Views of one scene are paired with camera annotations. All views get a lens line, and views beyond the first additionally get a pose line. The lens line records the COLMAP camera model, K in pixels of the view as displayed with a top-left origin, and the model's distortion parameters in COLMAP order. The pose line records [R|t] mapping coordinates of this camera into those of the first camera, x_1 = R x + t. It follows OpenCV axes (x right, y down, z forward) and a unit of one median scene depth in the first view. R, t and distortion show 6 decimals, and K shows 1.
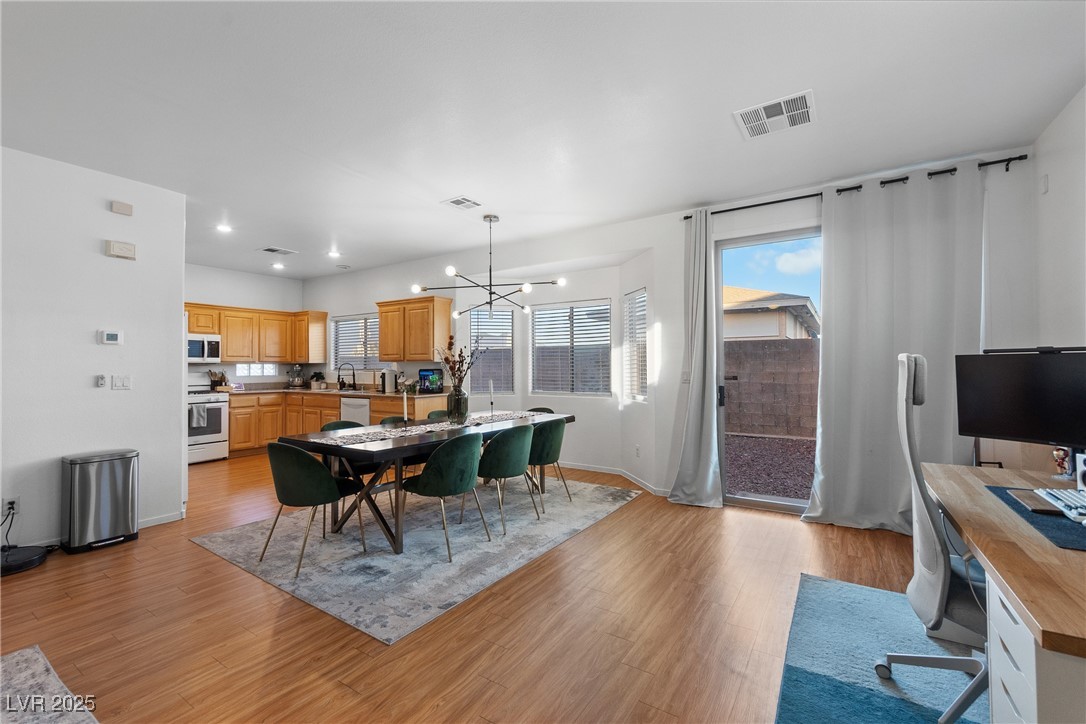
lens RADIAL K [[465.7, 0, 546.0], [0, 465.7, 361.2], [0, 0, 1]] dist [-0.007268, 0.002287]
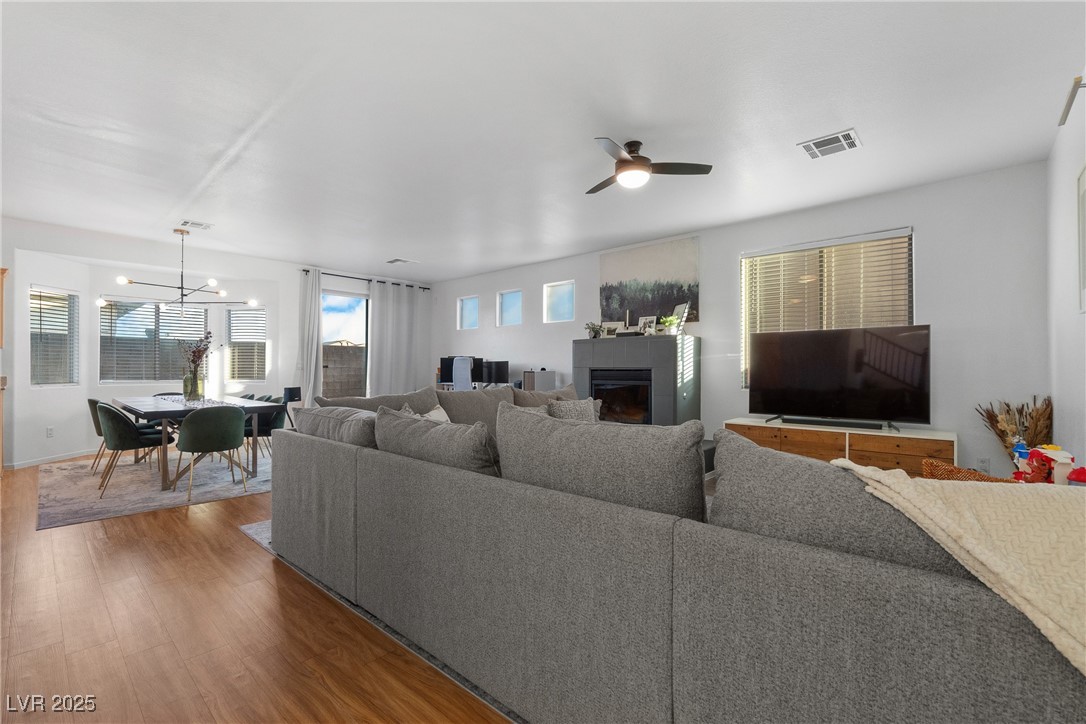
lens RADIAL K [[465.7, 0, 543.4], [0, 465.7, 368.9], [0, 0, 1]] dist [-0.007268, 0.002287]
pose [[0.164355, 0.005296, 0.986387, -0.866502], [-0.019022, 0.999817, -0.002198, 0.022799], [-0.986218, -0.018402, 0.164426, -0.088474]]
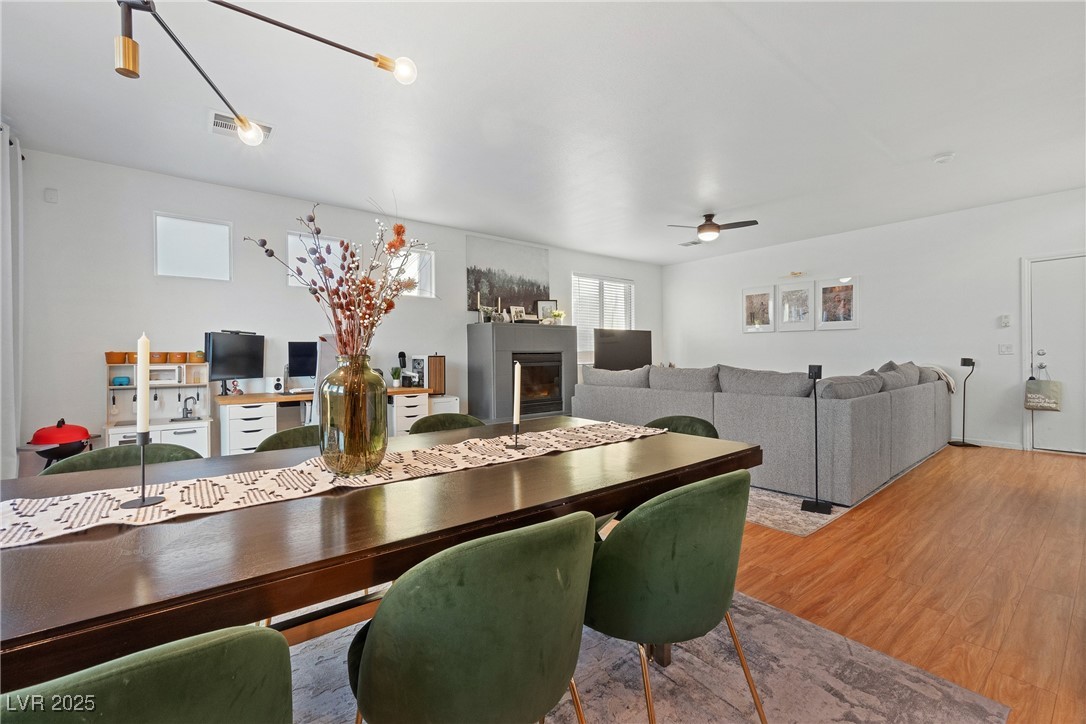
lens RADIAL K [[465.7, 0, 543.7], [0, 465.7, 354.9], [0, 0, 1]] dist [-0.007268, 0.002287]
pose [[-0.948393, 0.012746, 0.316842, -0.289186], [0.007902, 0.999831, -0.016570, 0.040860], [-0.317000, -0.013211, -0.948334, 0.869369]]
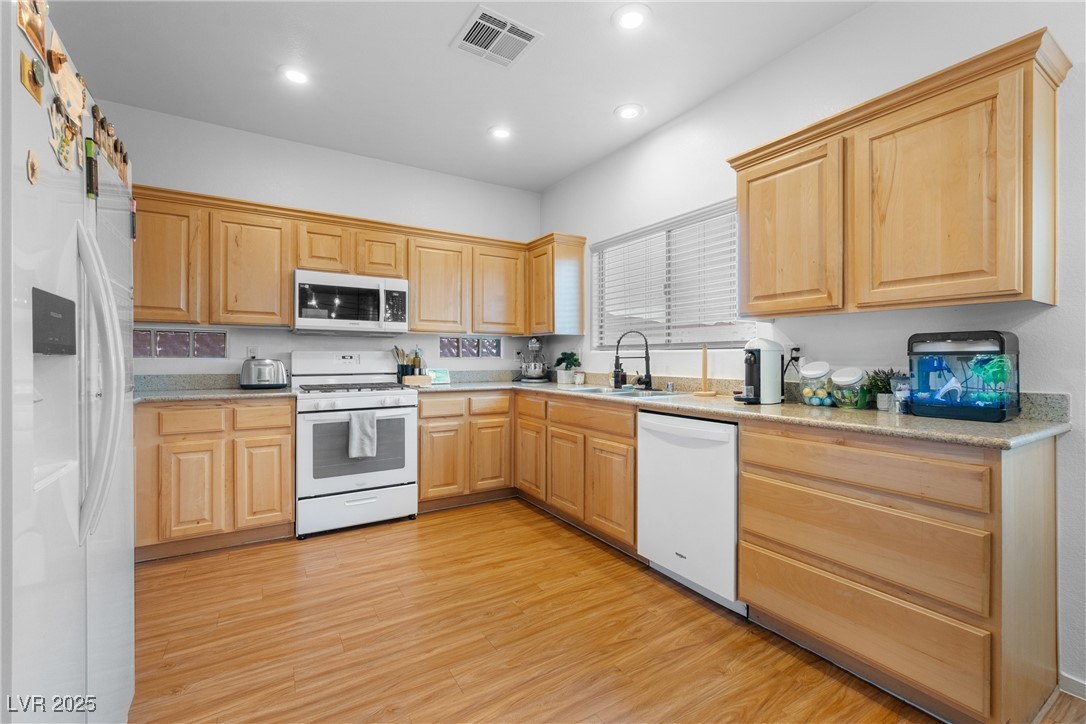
lens RADIAL K [[465.7, 0, 542.6], [0, 465.7, 357.8], [0, 0, 1]] dist [-0.007268, 0.002287]
pose [[0.899872, 0.004994, -0.436126, -0.356651], [0.000172, 0.999930, 0.011805, 0.029030], [0.436154, -0.010698, 0.899808, 0.635722]]
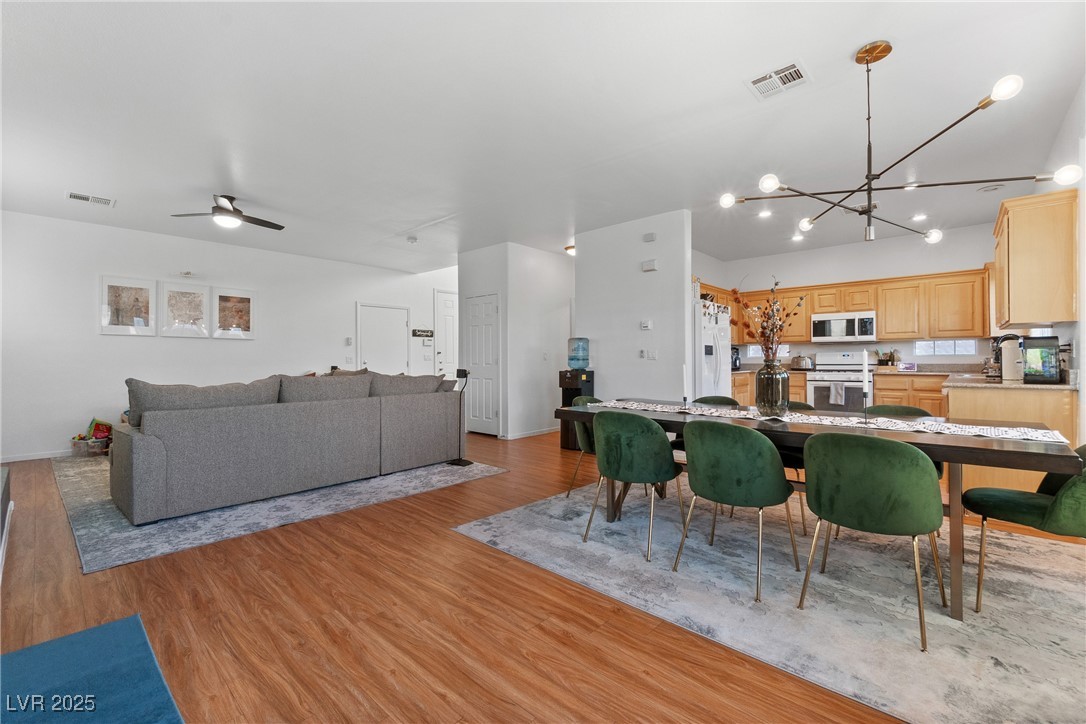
lens RADIAL K [[465.7, 0, 542.9], [0, 465.7, 359.8], [0, 0, 1]] dist [-0.007268, 0.002287]
pose [[-0.168580, 0.003821, -0.985681, 0.363058], [0.017707, 0.999843, 0.000847, 0.031810], [0.985529, -0.017311, -0.168621, 0.538898]]
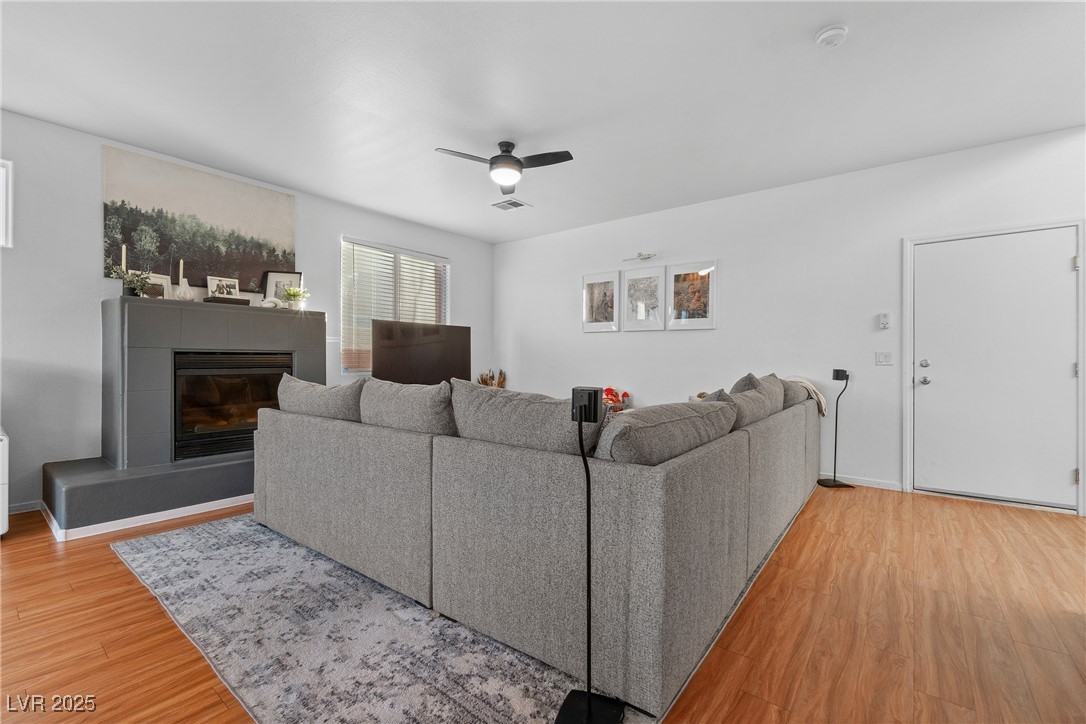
lens RADIAL K [[465.7, 0, 542.8], [0, 465.7, 364.3], [0, 0, 1]] dist [-0.007268, 0.002287]
pose [[-0.994905, -0.003234, 0.100769, -0.417630], [-0.003696, 0.999983, -0.004399, 0.036202], [-0.100753, -0.004749, -0.994900, 0.482620]]
